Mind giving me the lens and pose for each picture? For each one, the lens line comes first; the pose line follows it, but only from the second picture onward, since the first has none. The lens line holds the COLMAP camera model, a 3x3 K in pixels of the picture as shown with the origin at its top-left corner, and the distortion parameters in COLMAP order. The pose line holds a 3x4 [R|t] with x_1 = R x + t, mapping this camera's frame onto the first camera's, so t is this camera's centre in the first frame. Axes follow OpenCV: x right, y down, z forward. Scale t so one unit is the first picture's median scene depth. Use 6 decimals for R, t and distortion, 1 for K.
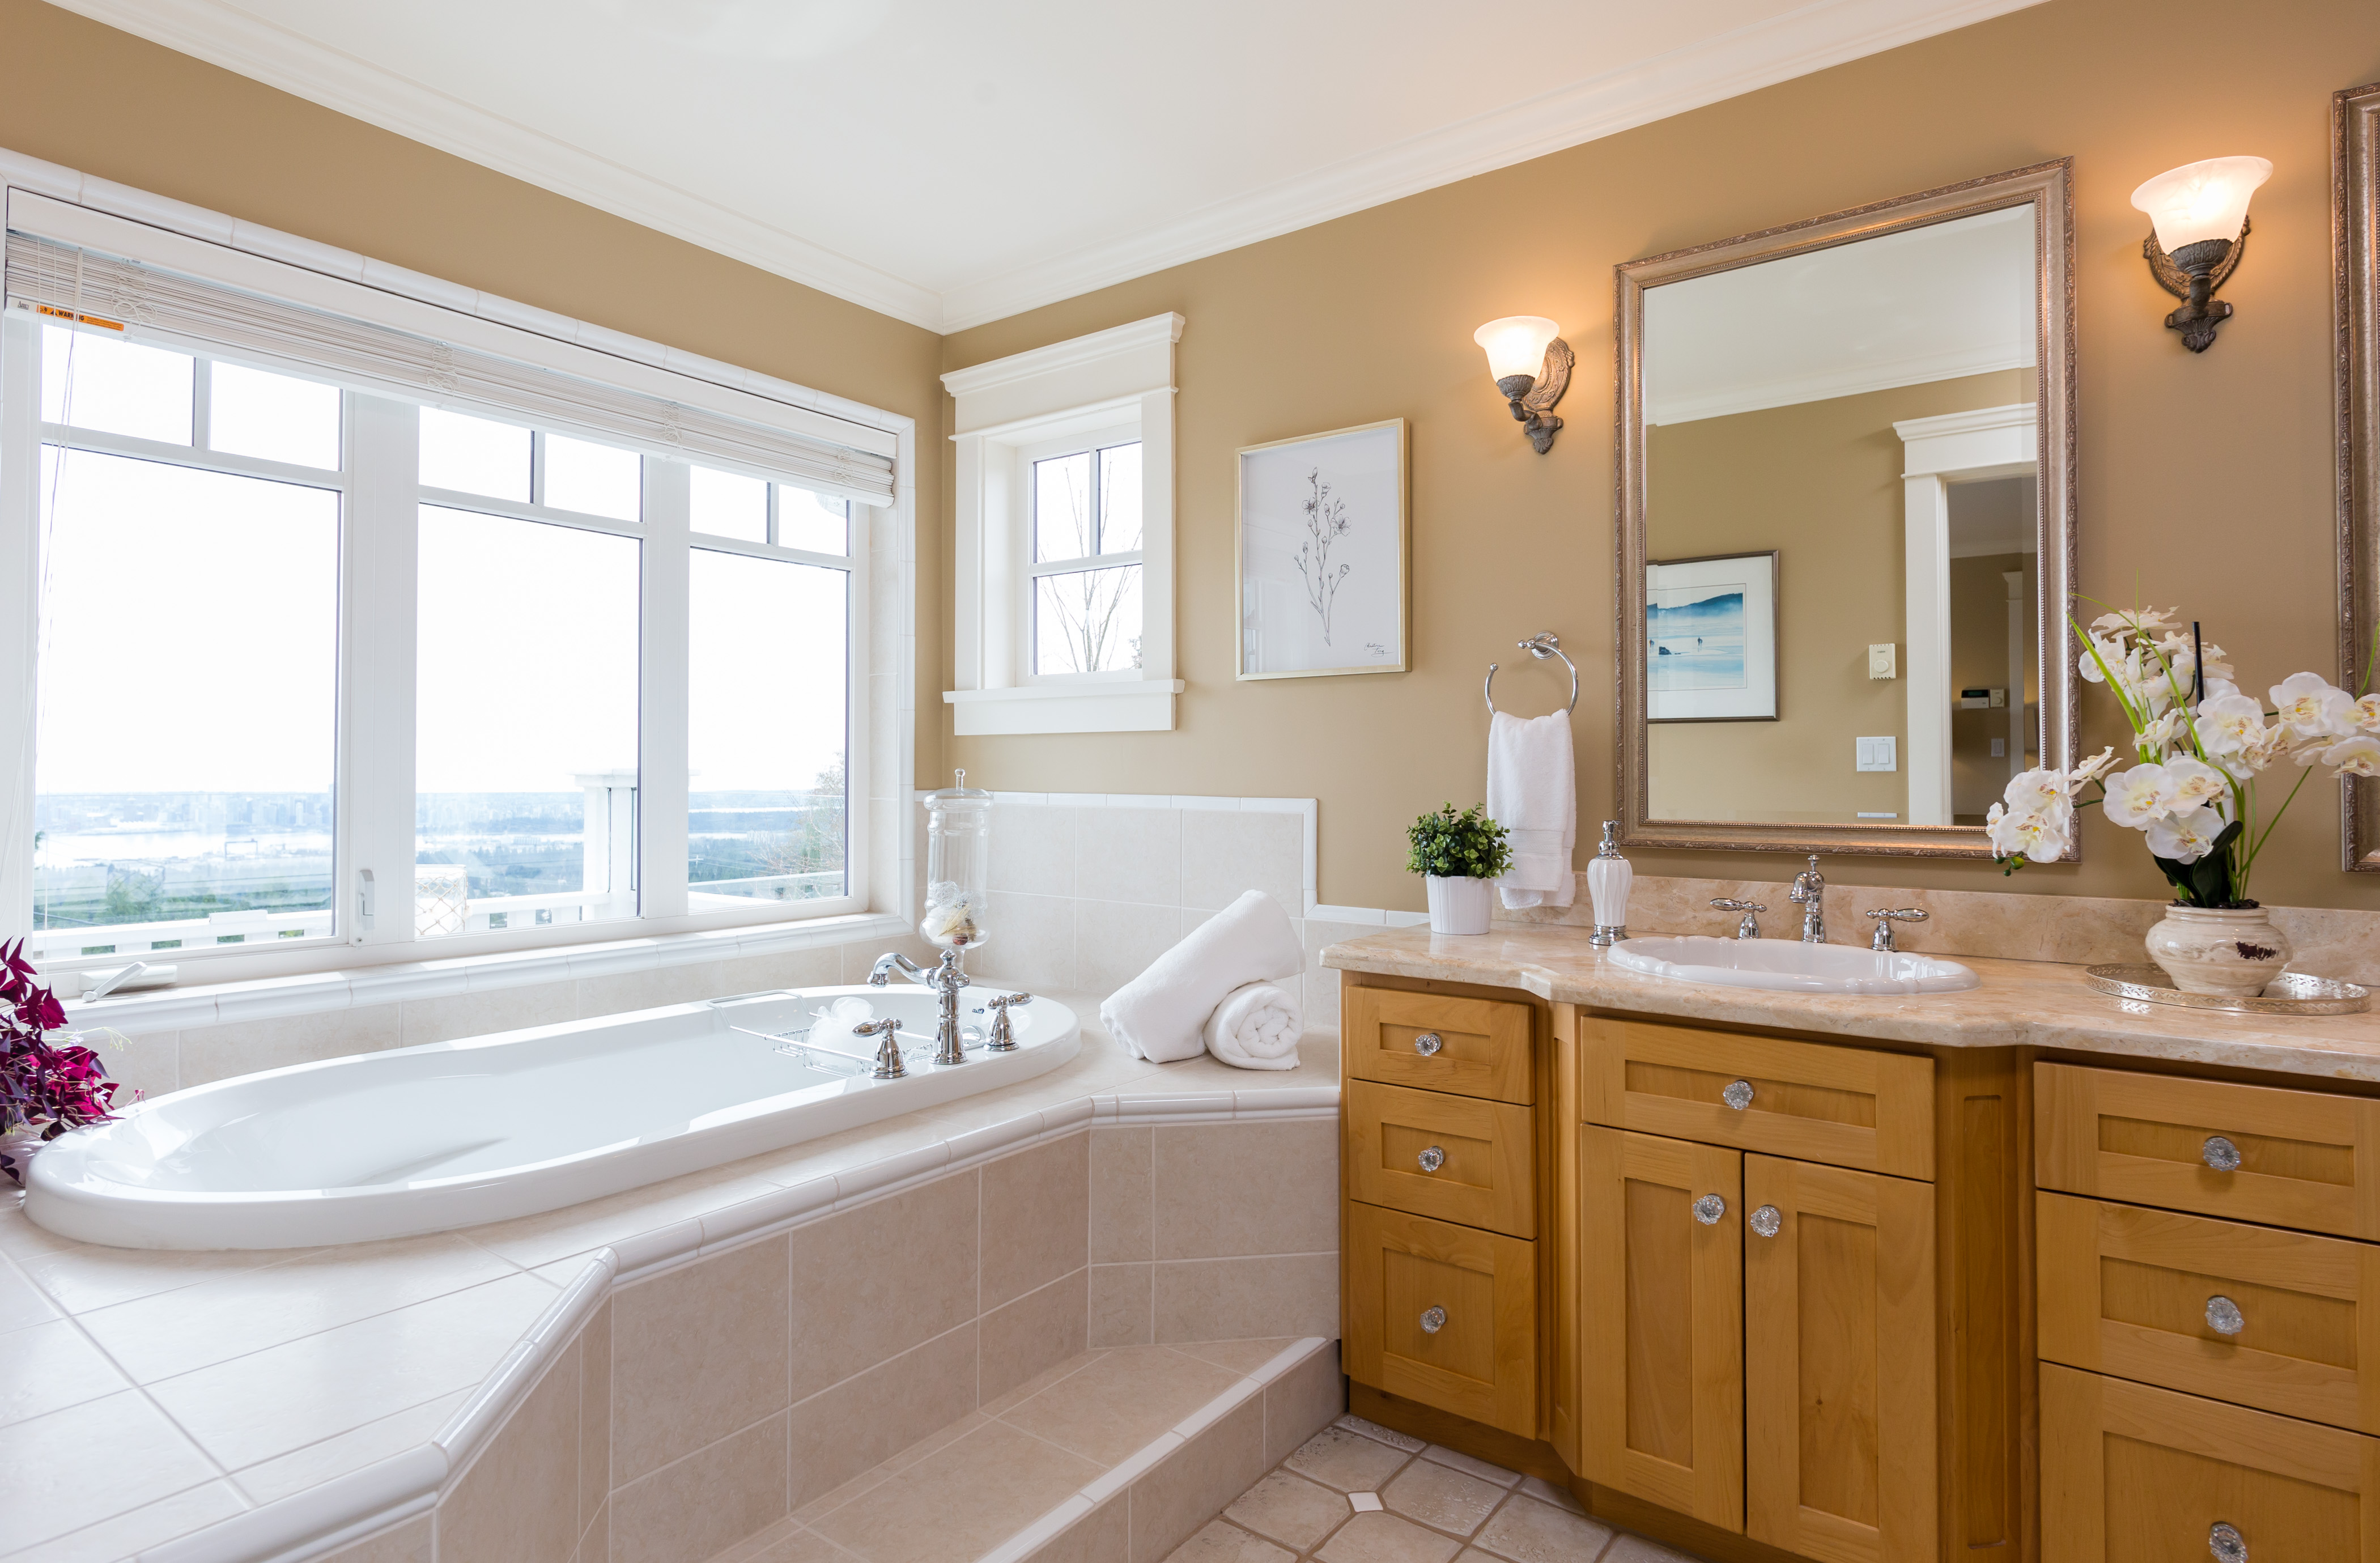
lens RADIAL K [[1251.7, 0, 1188.2], [0, 1251.7, 752.5], [0, 0, 1]] dist [0.002823, -0.001107]
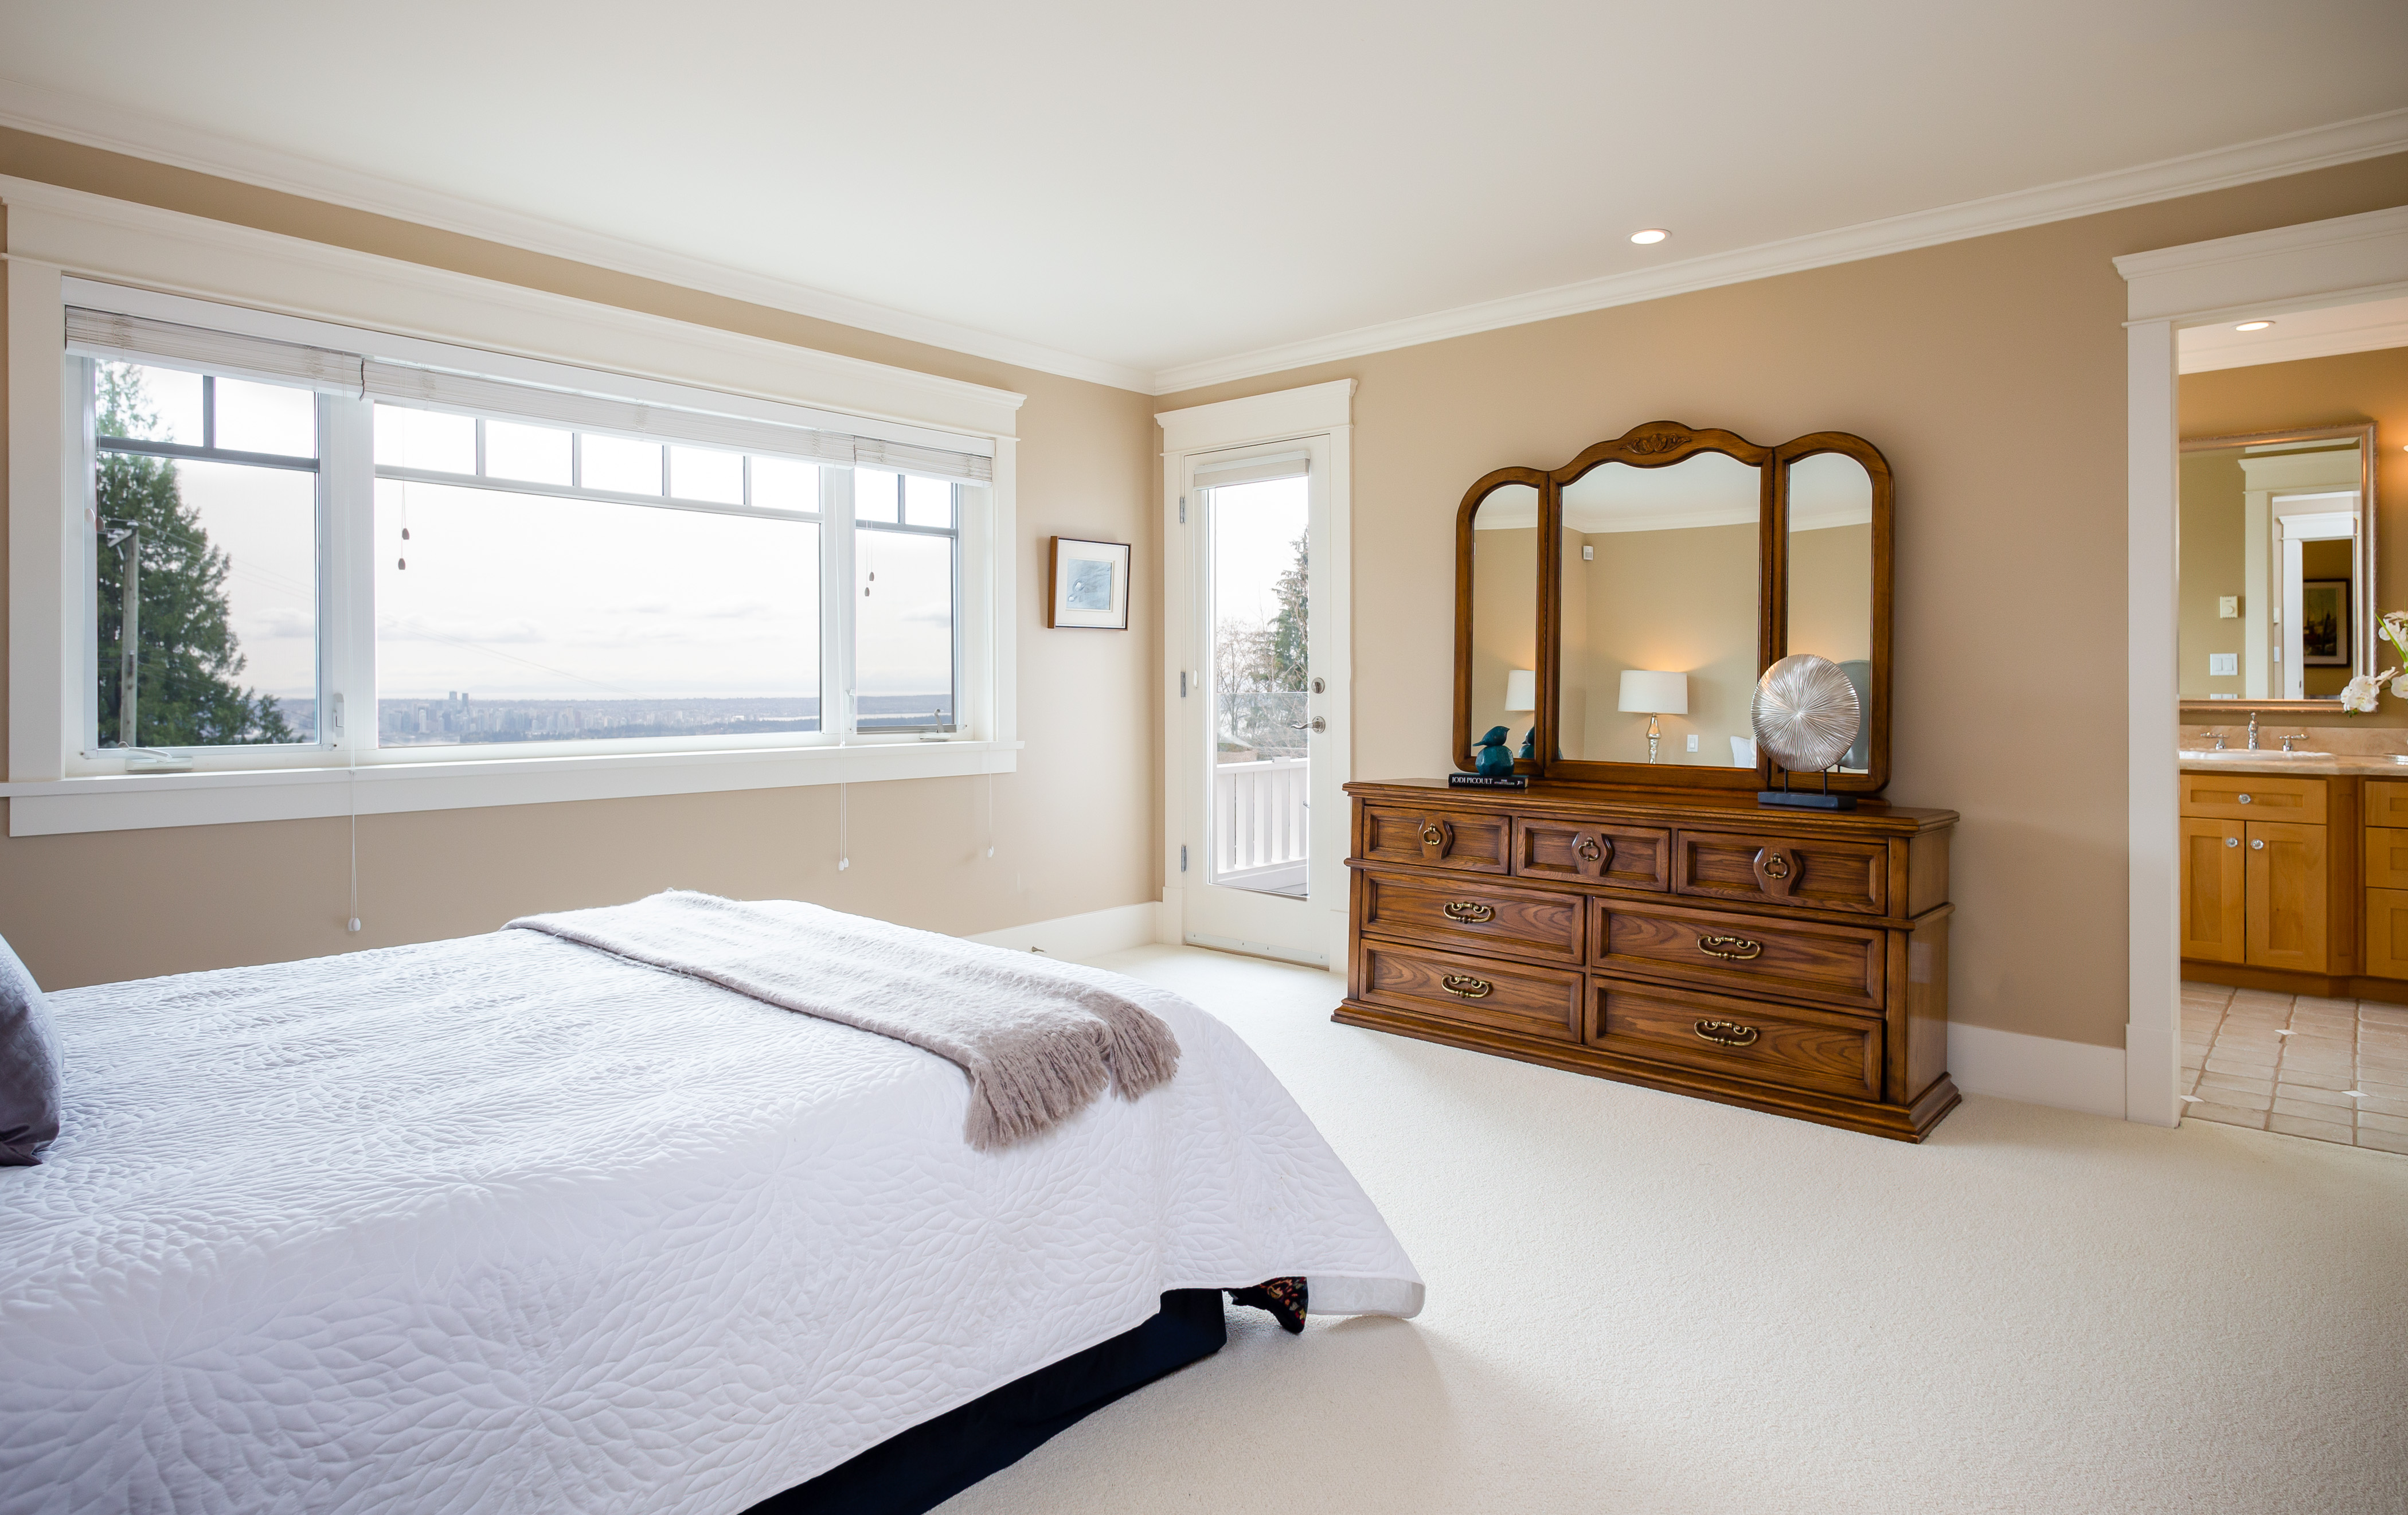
lens RADIAL K [[1316.6, 0, 1210.5], [0, 1316.6, 679.4], [0, 0, 1]] dist [-0.001788, -0.000998]
pose [[0.996952, -0.003249, -0.077947, -1.417898], [0.004640, 0.999833, 0.017674, -0.037240], [0.077877, -0.017982, 0.996801, -1.804148]]
